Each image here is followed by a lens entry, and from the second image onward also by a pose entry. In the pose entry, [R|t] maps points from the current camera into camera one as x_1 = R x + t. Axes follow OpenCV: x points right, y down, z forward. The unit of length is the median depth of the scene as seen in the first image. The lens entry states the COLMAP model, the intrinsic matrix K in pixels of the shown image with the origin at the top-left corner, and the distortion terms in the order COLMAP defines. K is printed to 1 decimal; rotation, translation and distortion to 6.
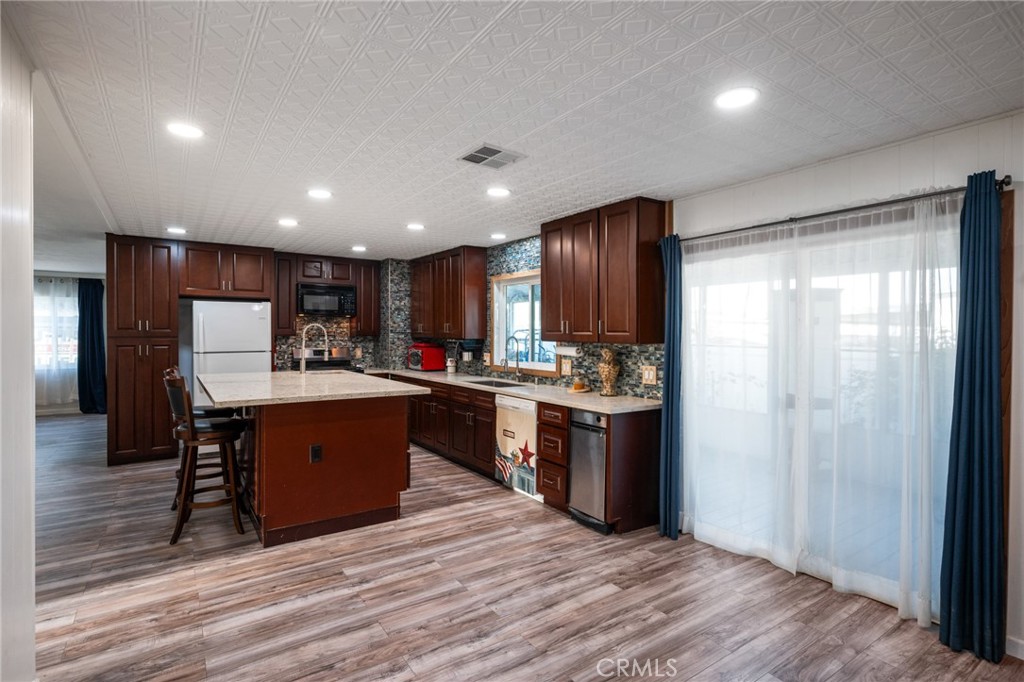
lens RADIAL K [[494.7, 0, 513.4], [0, 494.7, 338.6], [0, 0, 1]] dist [-0.005129, -0.000088]
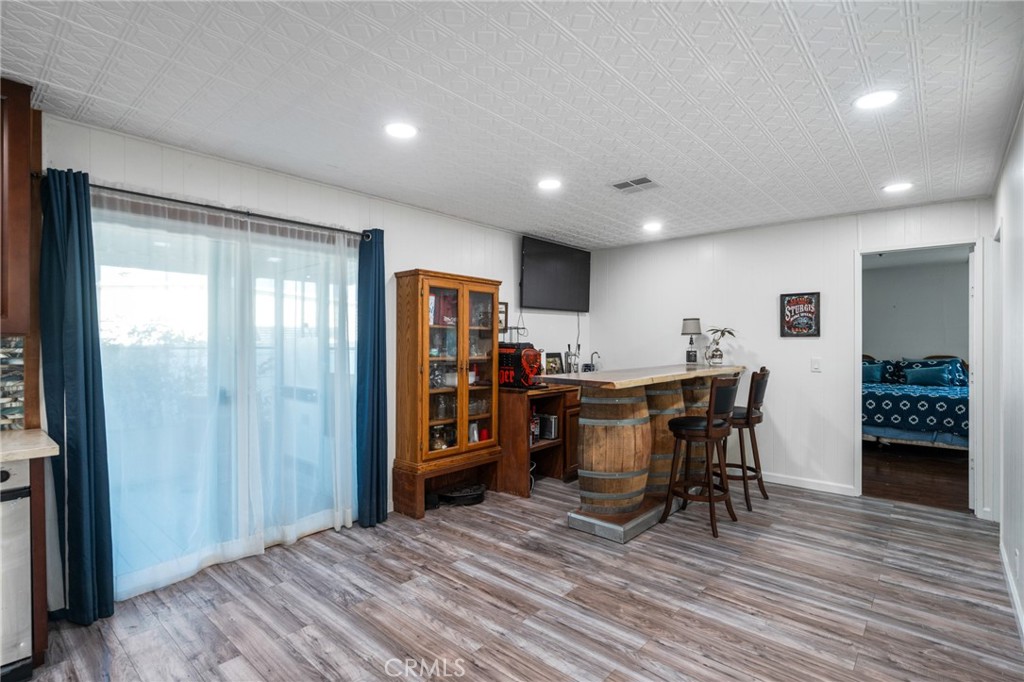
lens RADIAL K [[494.7, 0, 514.6], [0, 494.7, 343.2], [0, 0, 1]] dist [-0.005129, -0.000088]
pose [[-0.250426, -0.011278, 0.968070, -0.639843], [0.003892, 0.999912, 0.012656, 0.020350], [-0.968128, 0.006937, -0.250361, 0.810402]]
